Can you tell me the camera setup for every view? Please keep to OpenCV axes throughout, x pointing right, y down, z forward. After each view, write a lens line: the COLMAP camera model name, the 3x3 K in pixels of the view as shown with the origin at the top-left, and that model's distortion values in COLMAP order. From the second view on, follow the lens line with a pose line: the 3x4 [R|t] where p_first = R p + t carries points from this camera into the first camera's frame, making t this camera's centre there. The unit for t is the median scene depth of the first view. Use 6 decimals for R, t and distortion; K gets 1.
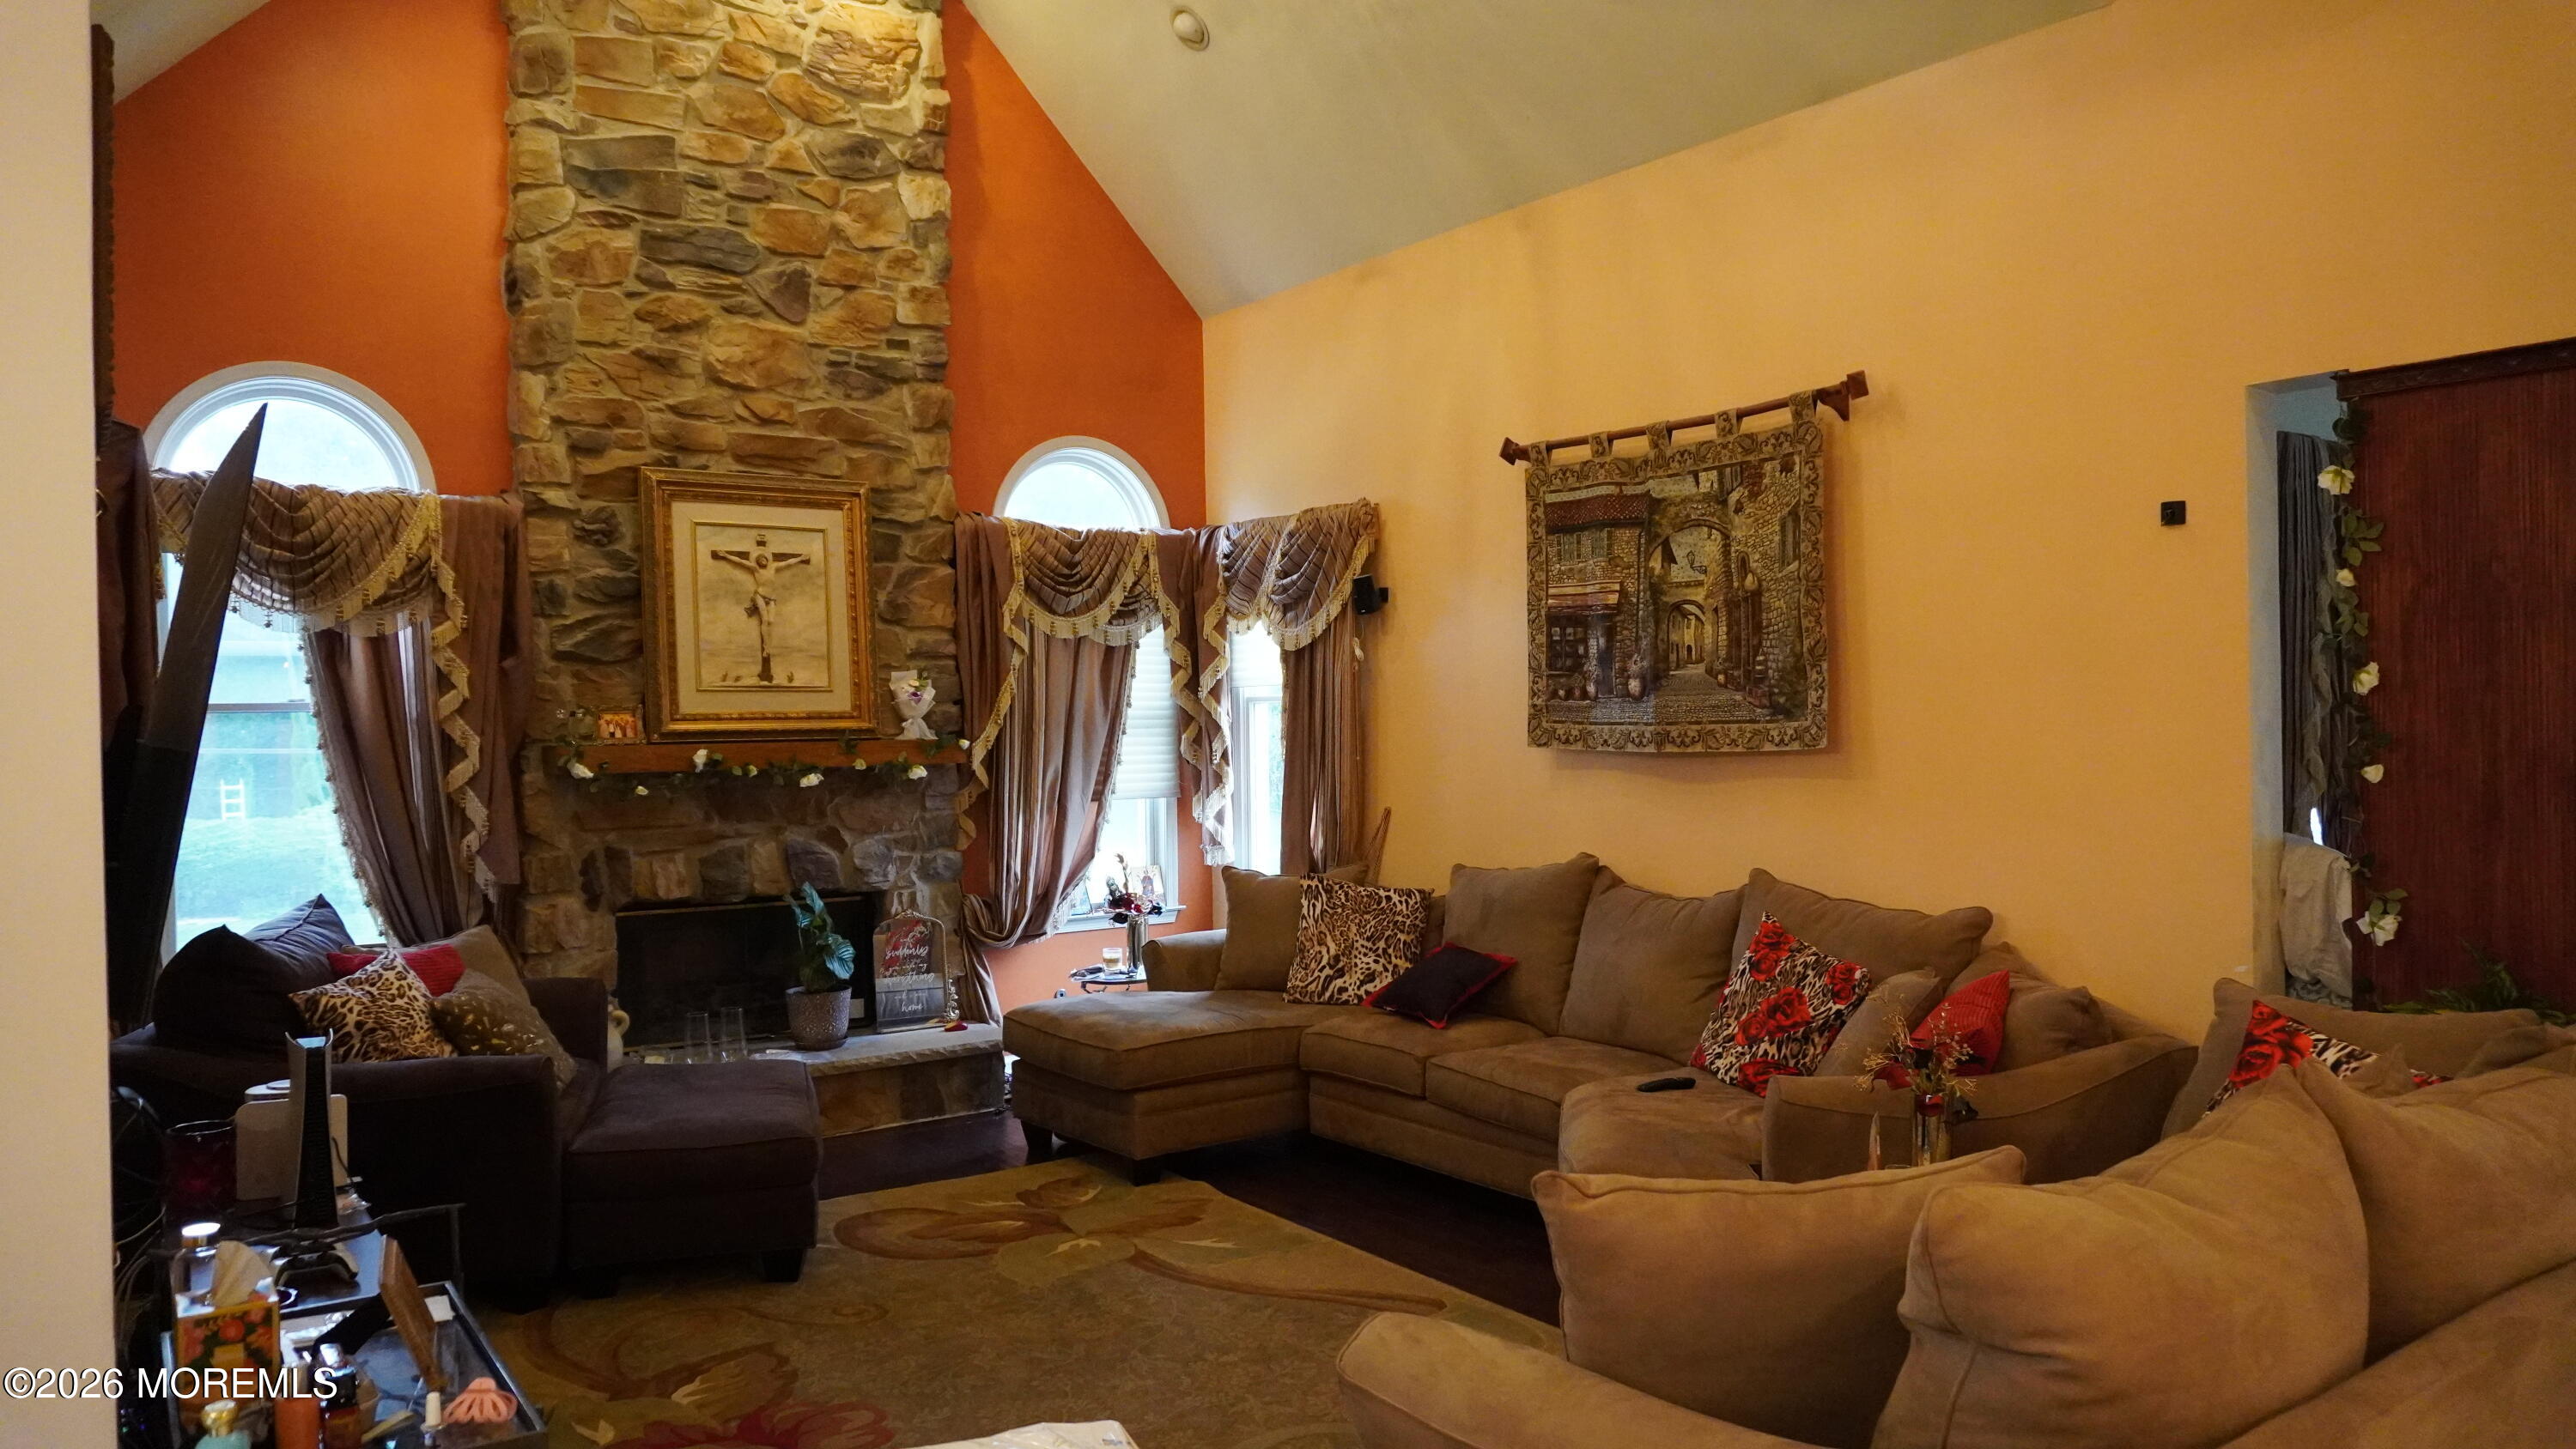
lens RADIAL K [[1712.4, 0, 1288.0], [0, 1712.4, 724.5], [0, 0, 1]] dist [-0.054994, 0.039405]
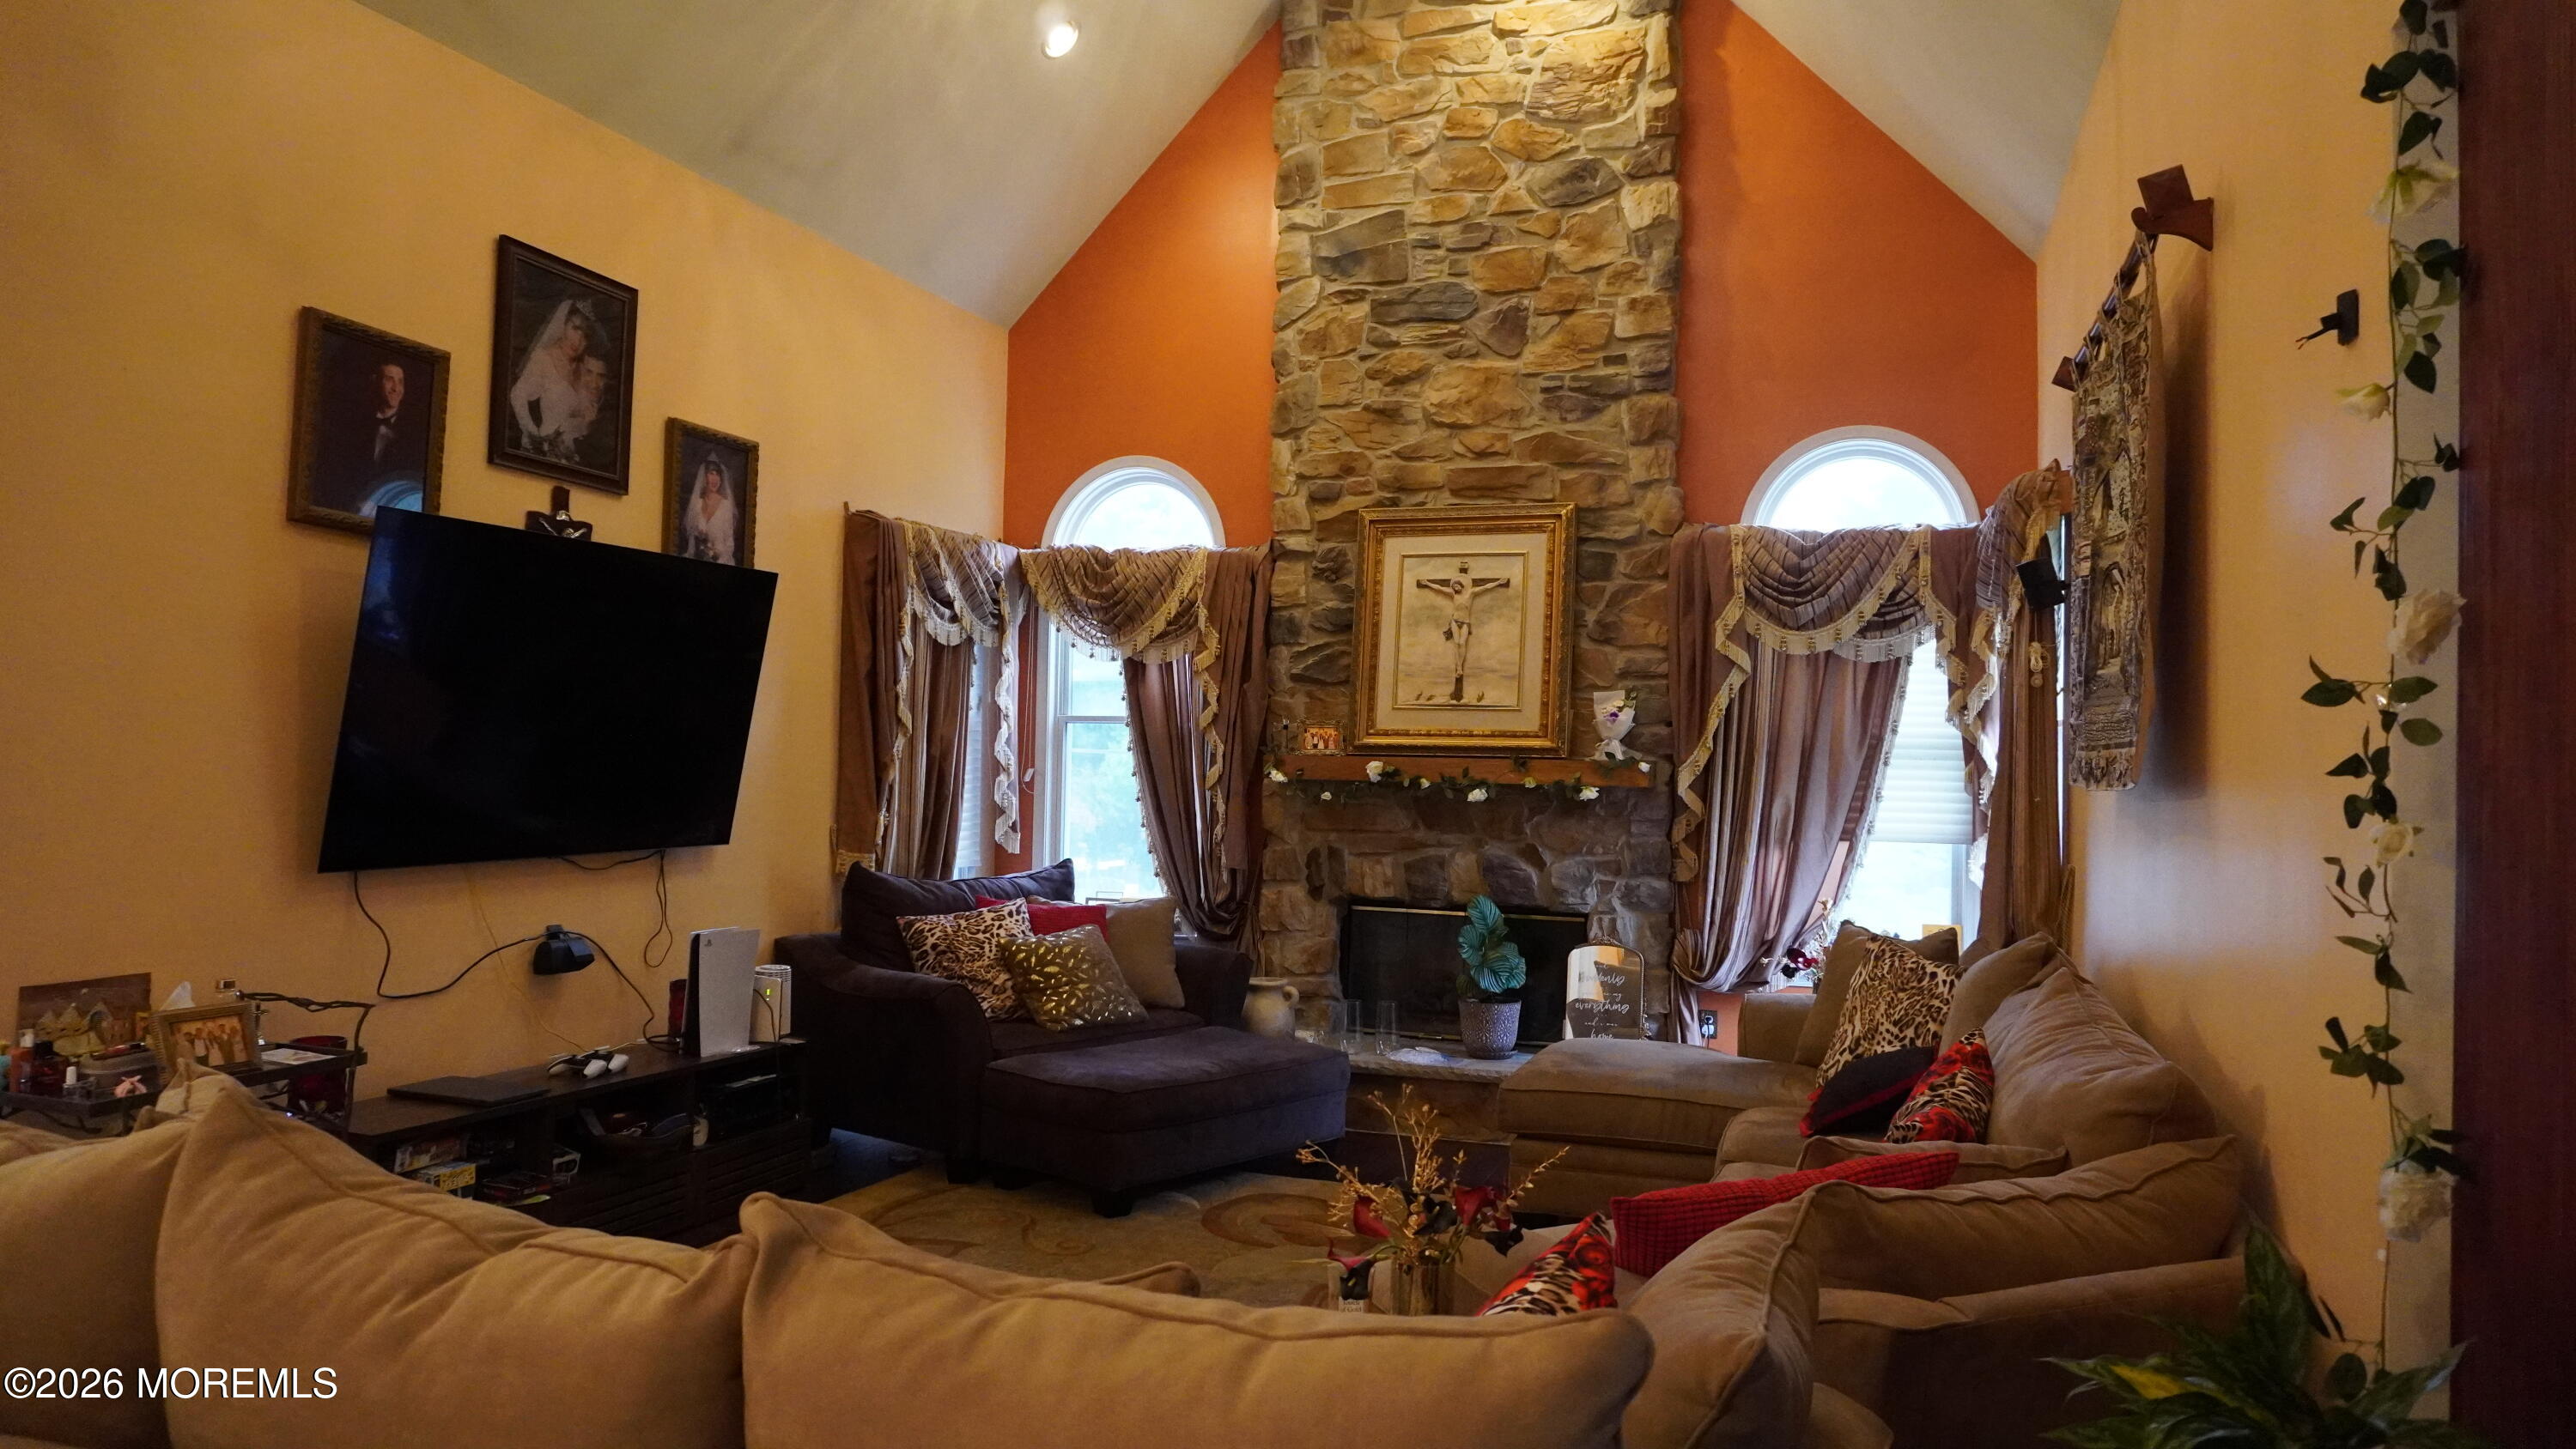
lens RADIAL K [[1712.4, 0, 1288.0], [0, 1712.4, 724.5], [0, 0, 1]] dist [-0.054994, 0.039405]
pose [[0.571662, 0.005843, -0.820468, 0.495839], [-0.031111, 0.999410, -0.014559, 0.008154], [0.819899, 0.033848, 0.571507, 0.302556]]
